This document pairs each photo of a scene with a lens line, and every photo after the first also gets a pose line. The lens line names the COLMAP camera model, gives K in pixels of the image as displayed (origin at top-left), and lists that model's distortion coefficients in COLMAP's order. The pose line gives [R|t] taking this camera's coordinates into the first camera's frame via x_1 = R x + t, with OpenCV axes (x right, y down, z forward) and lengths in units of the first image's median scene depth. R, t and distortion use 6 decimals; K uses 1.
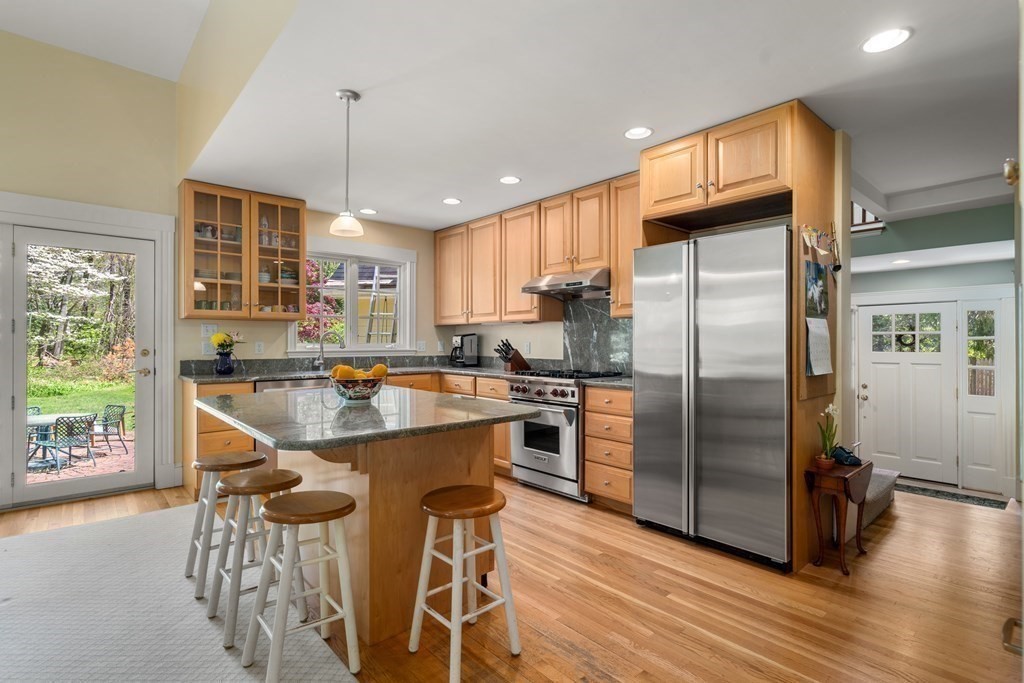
lens RADIAL K [[496.2, 0, 517.5], [0, 496.2, 341.1], [0, 0, 1]] dist [0.004284, 0.000279]
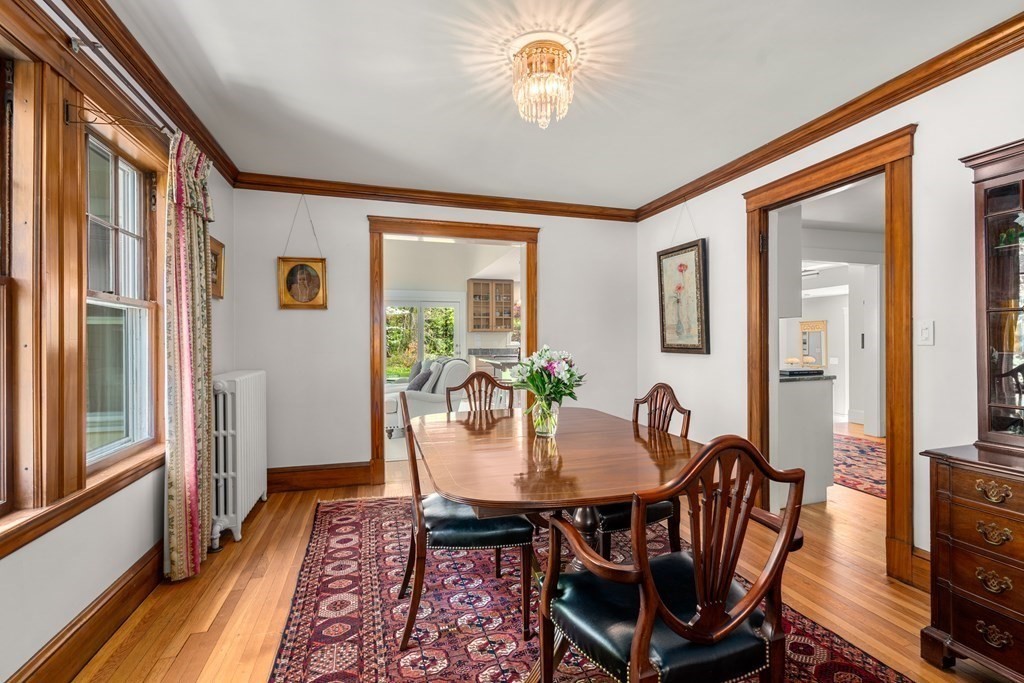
lens RADIAL K [[462.7, 0, 511.0], [0, 462.7, 340.6], [0, 0, 1]] dist [-0.000854, -0.000004]
pose [[0.903175, -0.002024, -0.429268, 0.487908], [0.003283, 0.999992, 0.002193, -0.006282], [0.429260, -0.003390, 0.903175, -0.952829]]
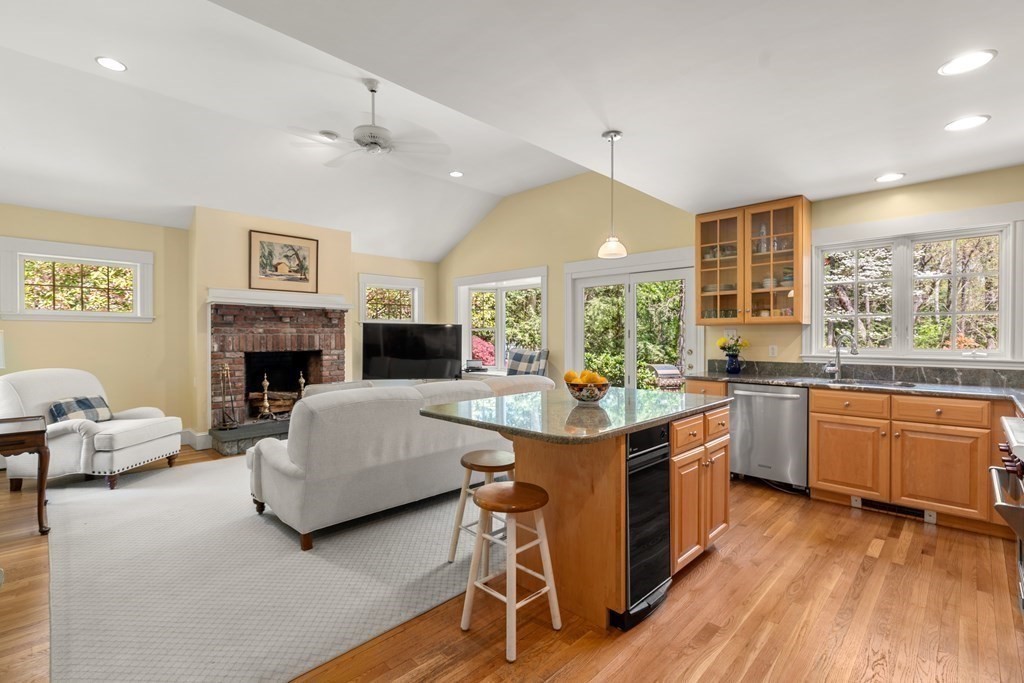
lens RADIAL K [[462.7, 0, 514.1], [0, 462.7, 338.7], [0, 0, 1]] dist [-0.000854, -0.000004]
pose [[0.064115, 0.004219, -0.997934, 0.437833], [0.000509, 0.999991, 0.004260, -0.017960], [0.997942, -0.000781, 0.064113, 0.434351]]
